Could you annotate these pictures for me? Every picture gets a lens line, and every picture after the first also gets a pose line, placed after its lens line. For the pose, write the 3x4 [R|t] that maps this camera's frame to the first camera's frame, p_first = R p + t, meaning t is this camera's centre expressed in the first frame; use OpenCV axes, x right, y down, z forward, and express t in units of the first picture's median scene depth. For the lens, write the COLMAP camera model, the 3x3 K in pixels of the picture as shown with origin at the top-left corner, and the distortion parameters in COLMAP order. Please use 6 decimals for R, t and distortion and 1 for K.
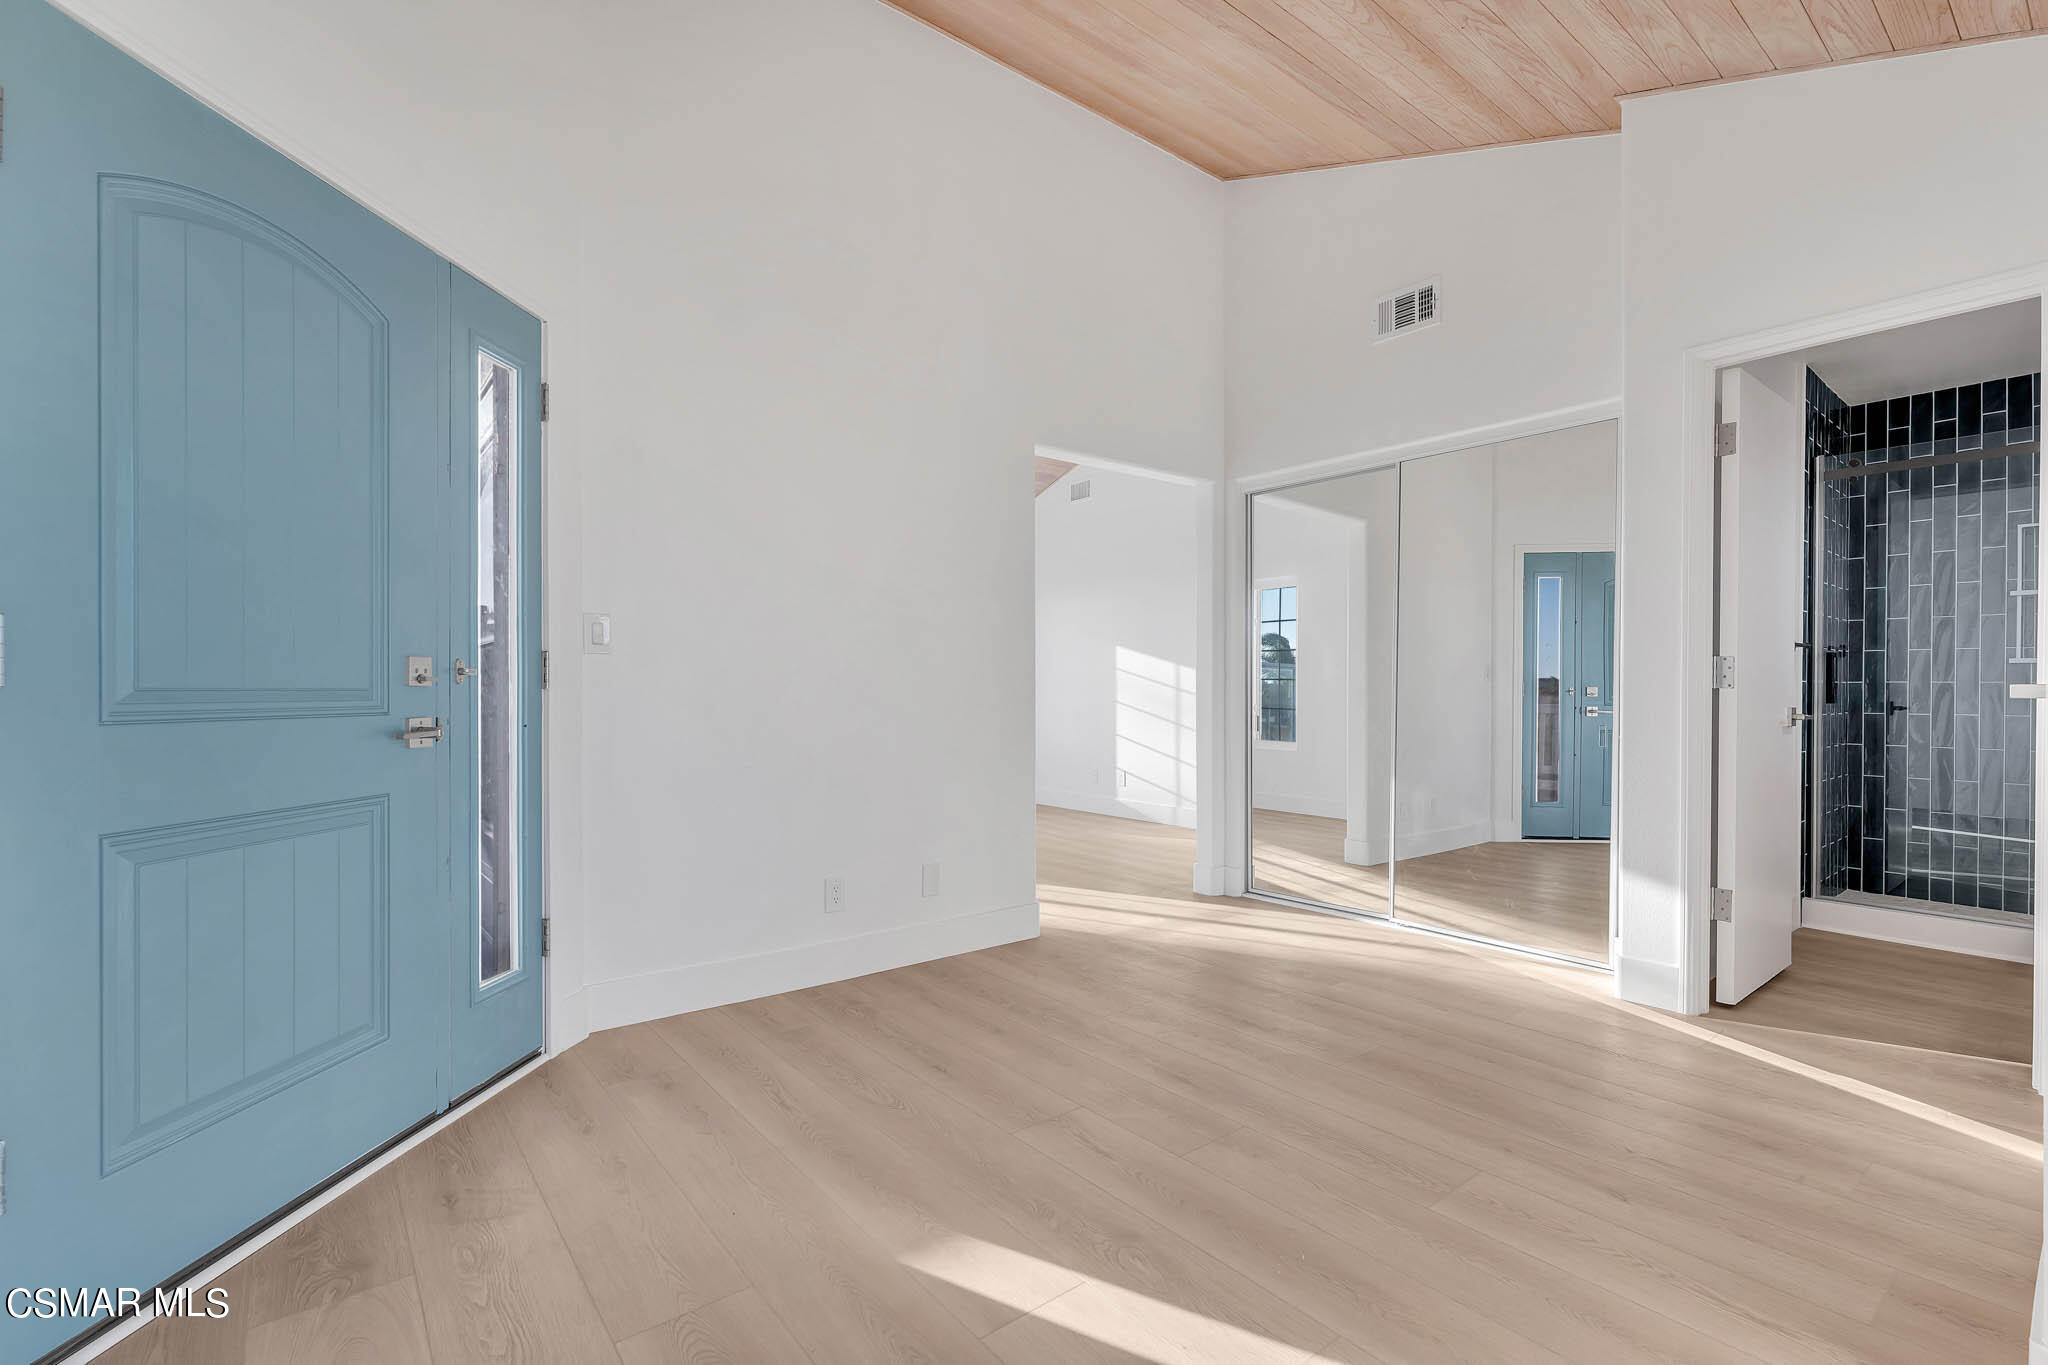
lens RADIAL K [[852.0, 0, 1032.0], [0, 852.0, 689.4], [0, 0, 1]] dist [0.002926, 0.000996]
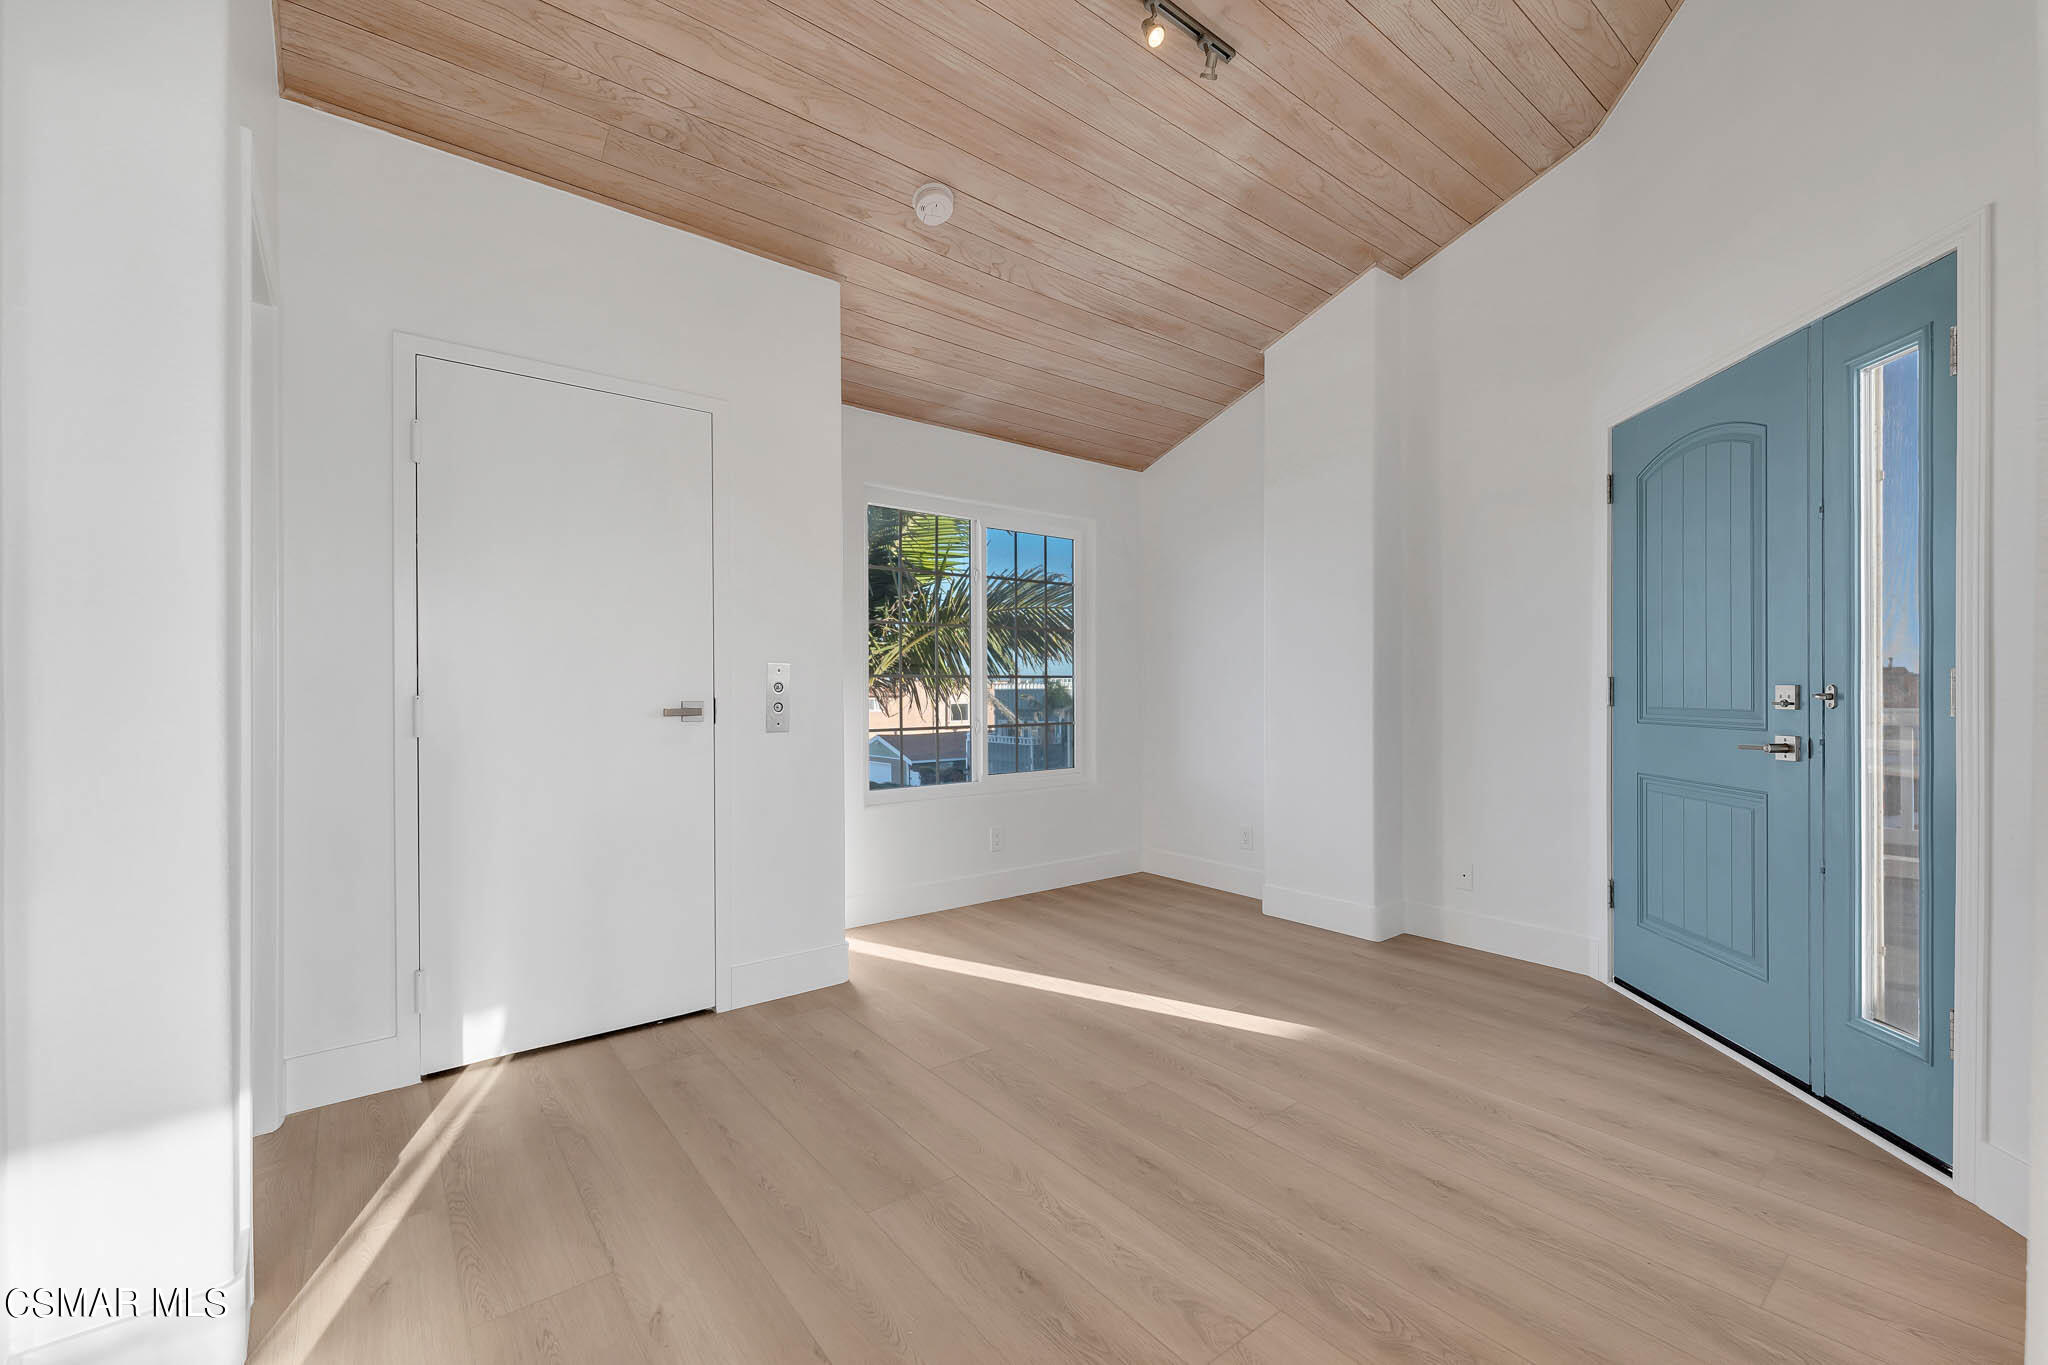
lens RADIAL K [[852.0, 0, 1022.0], [0, 852.0, 702.0], [0, 0, 1]] dist [0.002926, 0.000996]
pose [[-0.999987, 0.003707, 0.003474, 0.346977], [0.003740, 0.999948, 0.009446, -0.029735], [-0.003439, 0.009459, -0.999949, 2.179171]]
